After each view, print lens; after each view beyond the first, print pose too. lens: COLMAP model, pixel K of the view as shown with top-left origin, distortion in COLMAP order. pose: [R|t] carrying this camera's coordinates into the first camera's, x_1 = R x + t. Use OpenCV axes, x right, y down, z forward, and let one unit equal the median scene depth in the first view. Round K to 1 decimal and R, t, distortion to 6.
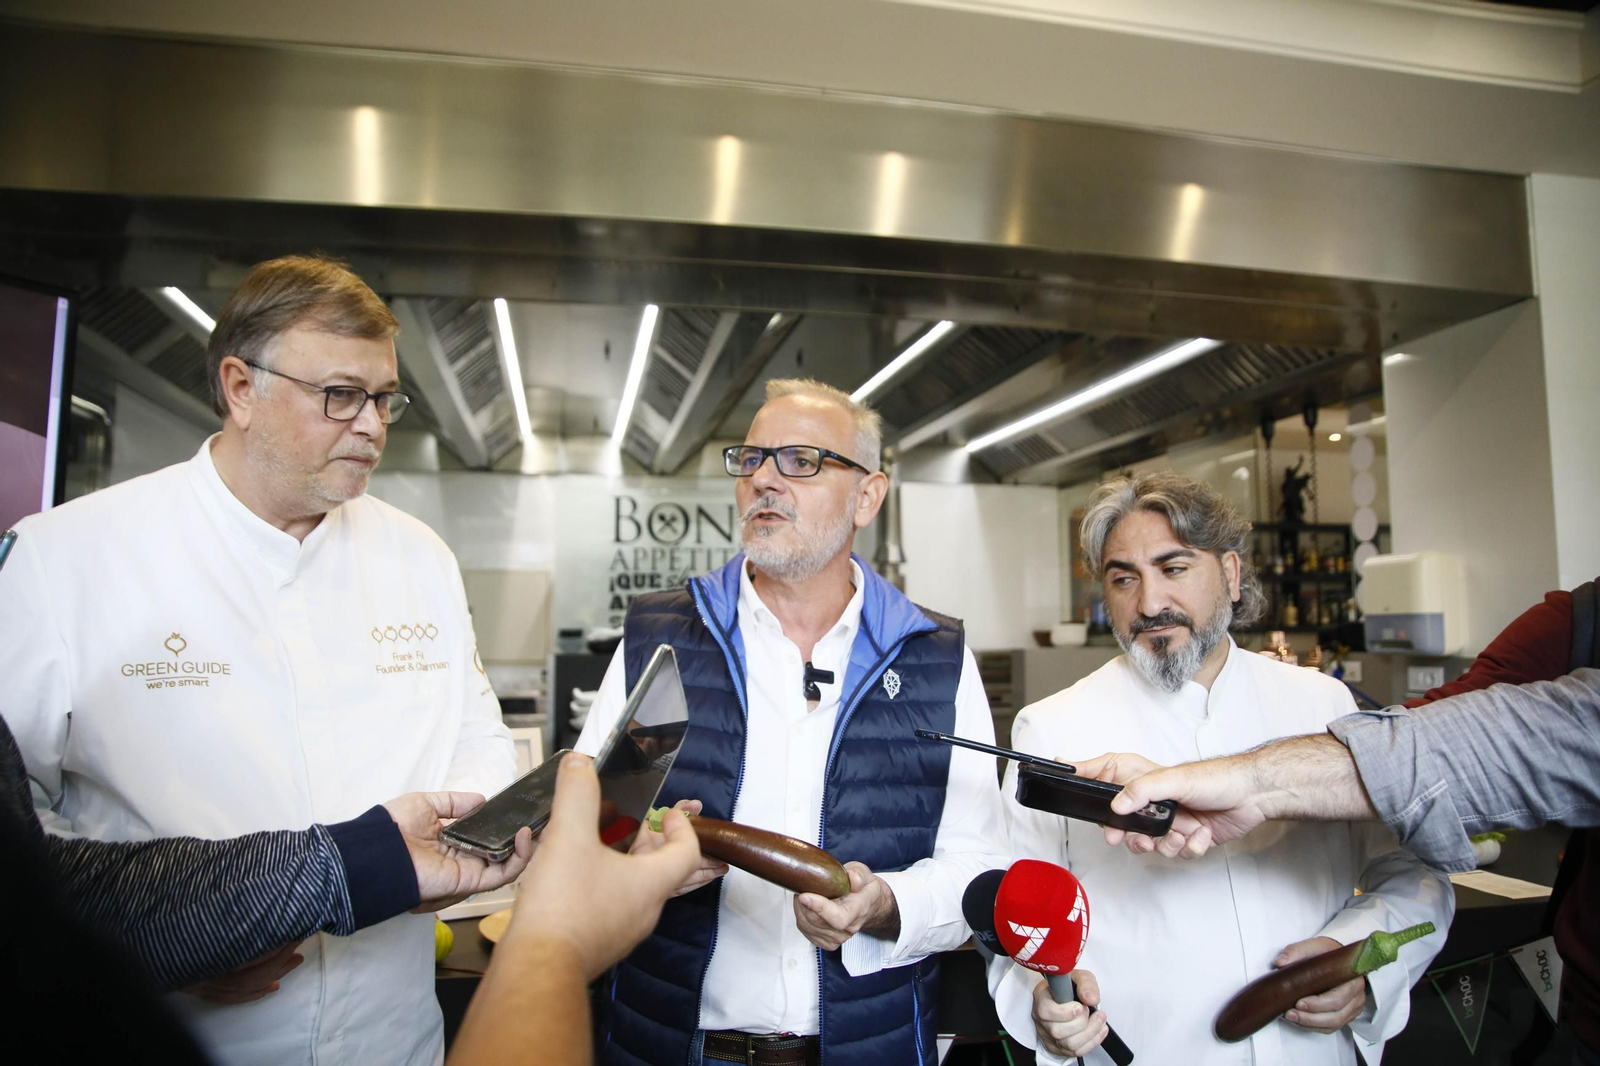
lens RADIAL K [[1119.4, 0, 793.1], [0, 1119.4, 542.2], [0, 0, 1]] dist [-0.102048, 0.061386]
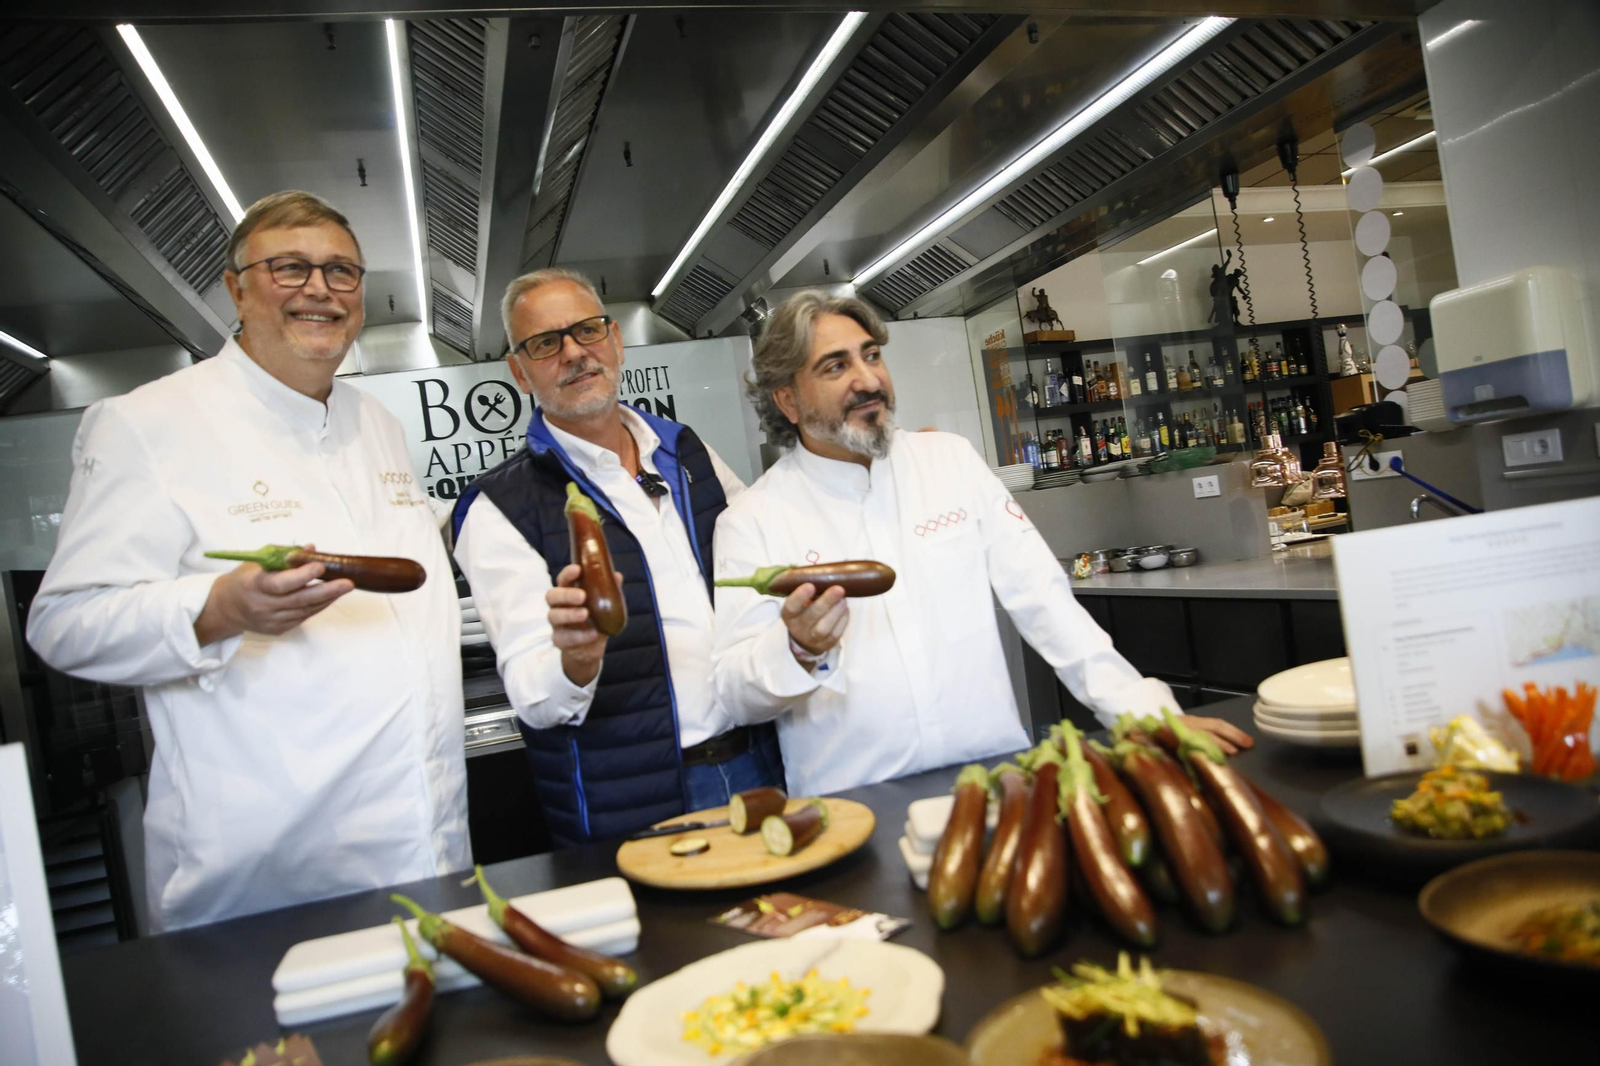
lens RADIAL K [[1119.4, 0, 790.4], [0, 1119.4, 537.1], [0, 0, 1]] dist [-0.102048, 0.061386]
pose [[0.985136, -0.145586, 0.091174, 0.008281], [0.138082, 0.986866, 0.083836, 0.039668], [-0.102182, -0.070000, 0.992300, 0.232207]]
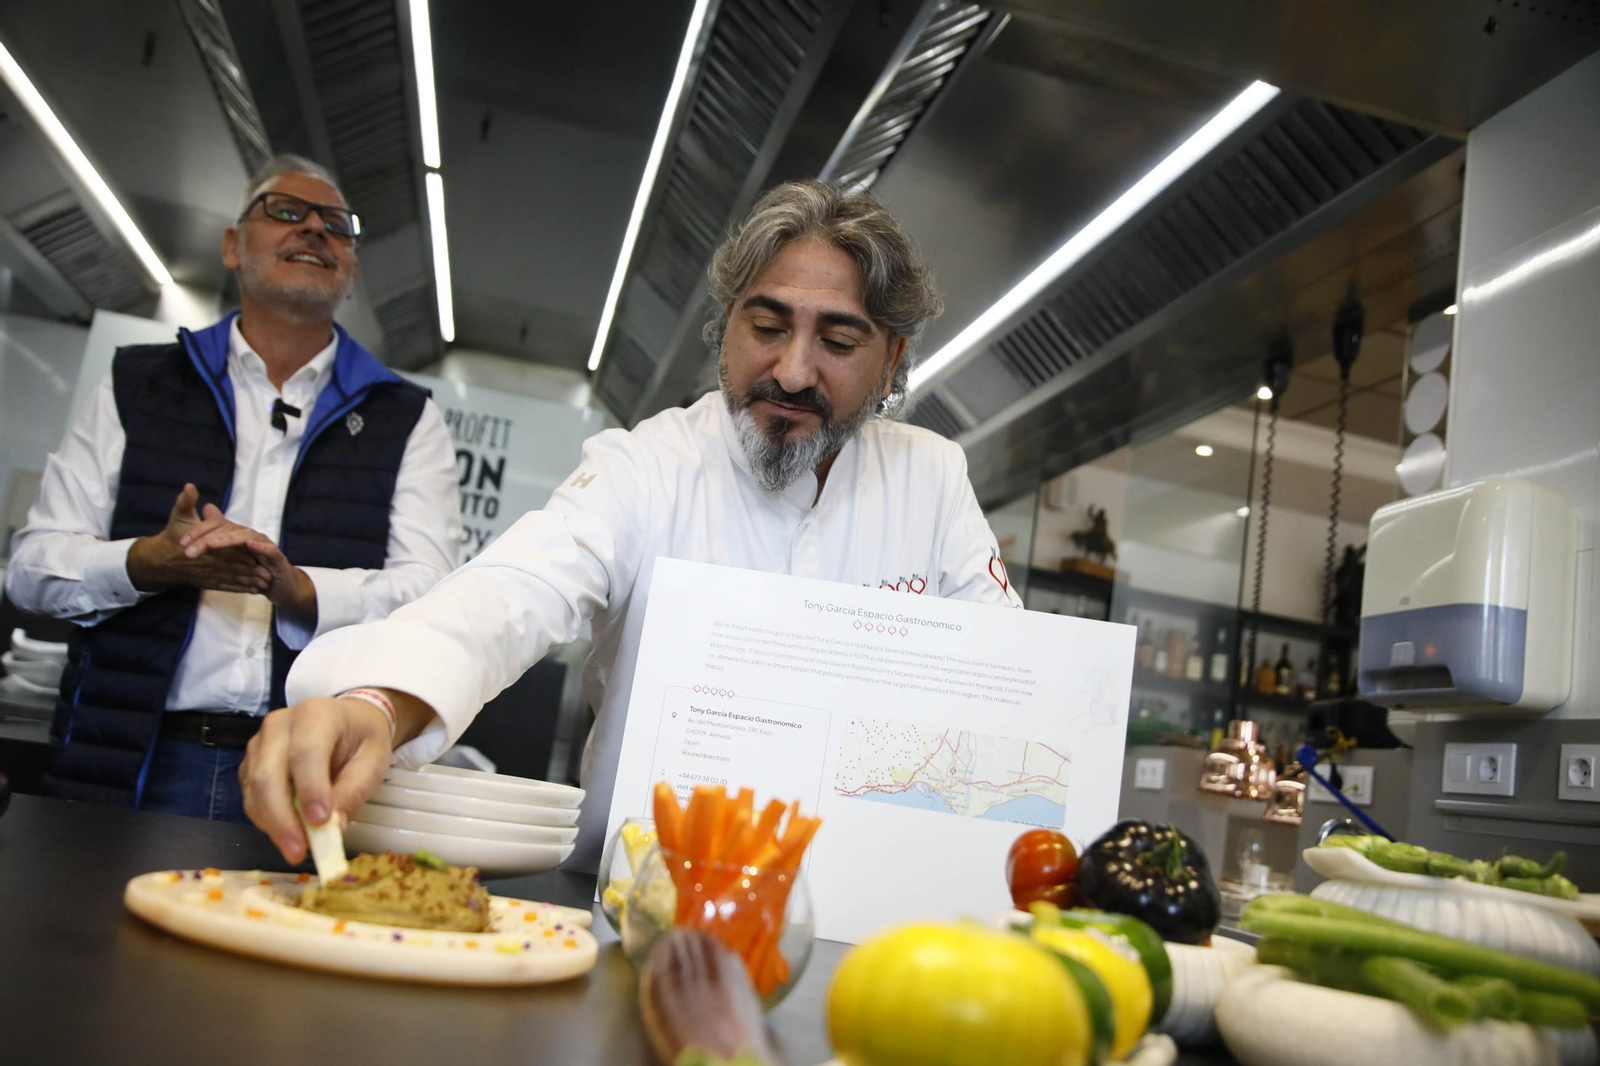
lens RADIAL K [[1337.2, 0, 797.1], [0, 1337.2, 562.1], [0, 0, 1]] dist [-0.032648, 0.075930]
pose [[0.988076, 0.153179, -0.015554, 0.209761], [-0.153955, 0.984177, -0.087713, 0.096727], [0.001872, 0.089062, 0.996024, 0.308749]]
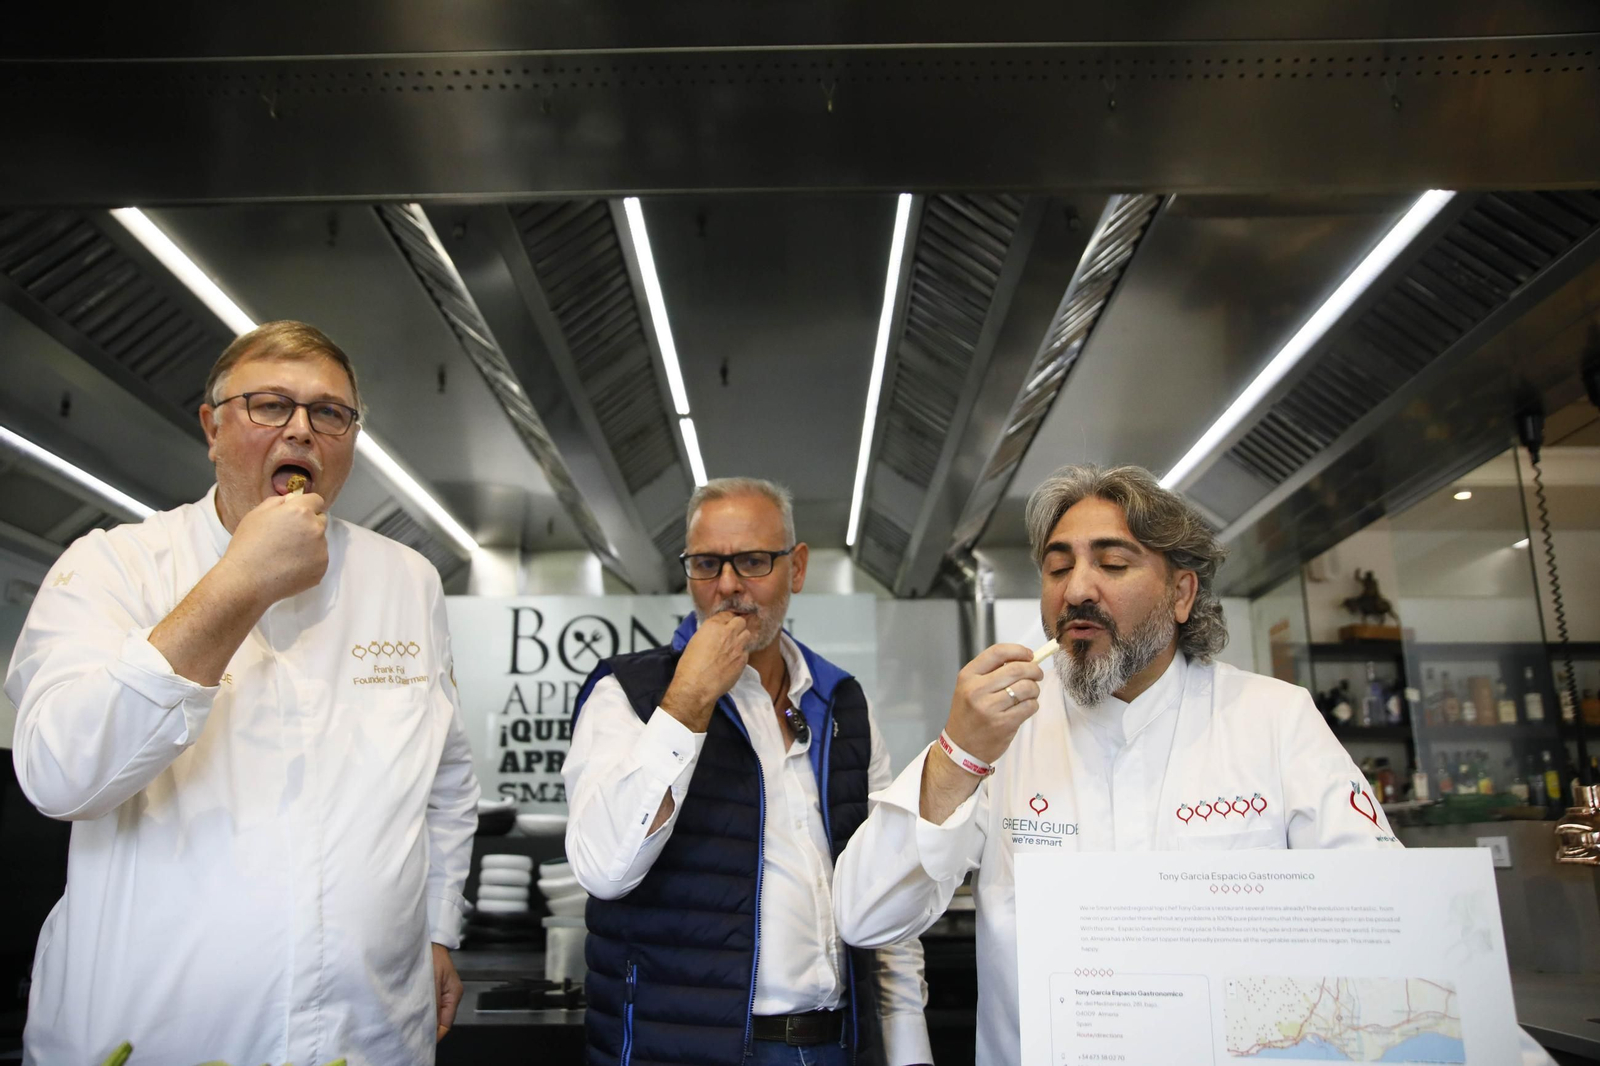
lens RADIAL K [[1291.5, 0, 798.6], [0, 1291.5, 541.1], [0, 0, 1]] dist [-0.051777, 0.085693]
pose [[0.976870, -0.053129, -0.207129, 0.195814], [0.017719, 0.985423, -0.169198, 0.061493], [0.213099, 0.161615, 0.963571, 0.283895]]
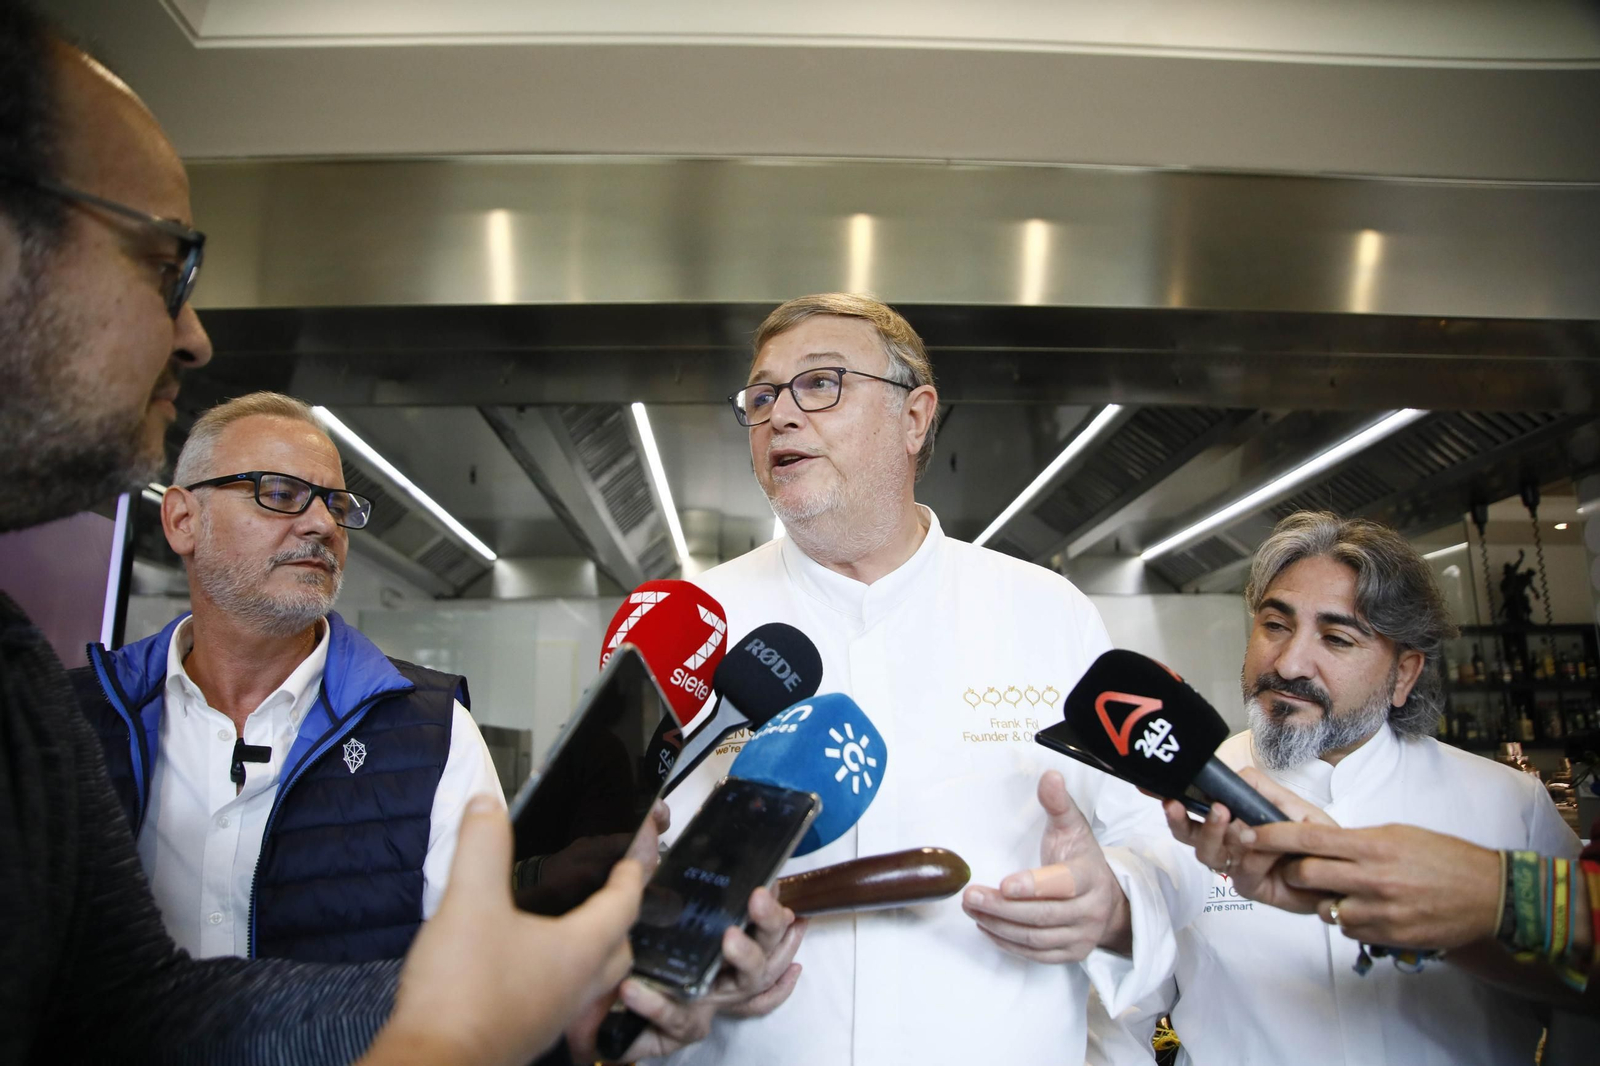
lens RADIAL K [[1119.4, 0, 799.3], [0, 1119.4, 531.6], [0, 0, 1]] dist [-0.102048, 0.061386]
pose [[0.987824, -0.040306, -0.150262, 0.017151], [0.020285, 0.990980, -0.132465, 0.018477], [0.154246, 0.127804, 0.979732, 0.053025]]
